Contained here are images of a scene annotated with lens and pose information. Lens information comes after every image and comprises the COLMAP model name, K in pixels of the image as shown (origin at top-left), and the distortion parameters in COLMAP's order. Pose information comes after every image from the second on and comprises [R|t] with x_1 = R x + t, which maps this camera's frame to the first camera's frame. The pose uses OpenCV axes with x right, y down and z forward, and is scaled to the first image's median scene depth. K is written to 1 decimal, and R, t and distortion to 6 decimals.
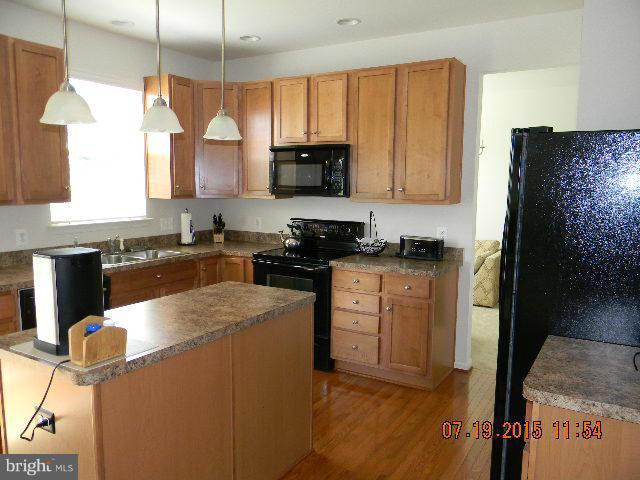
lens RADIAL K [[511.2, 0, 320.7], [0, 511.2, 238.3], [0, 0, 1]] dist [0.002183, -0.005368]
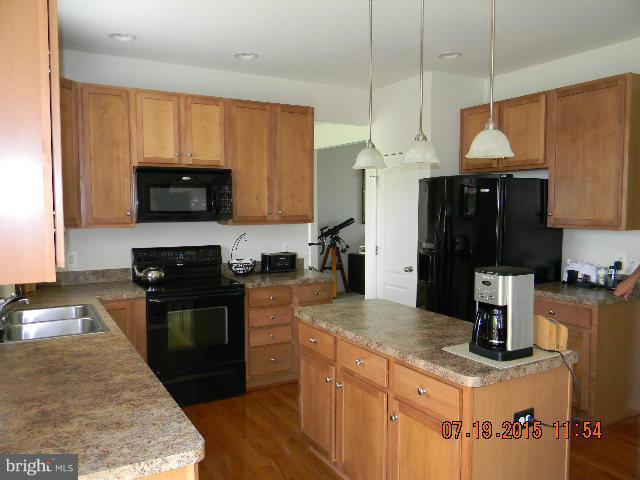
lens RADIAL K [[511.2, 0, 319.9], [0, 511.2, 239.4], [0, 0, 1]] dist [0.002183, -0.005368]
pose [[0.482077, -0.070089, 0.873321, -0.758887], [0.105816, 0.994156, 0.021375, -0.046271], [-0.869715, 0.082107, 0.486676, 0.350750]]
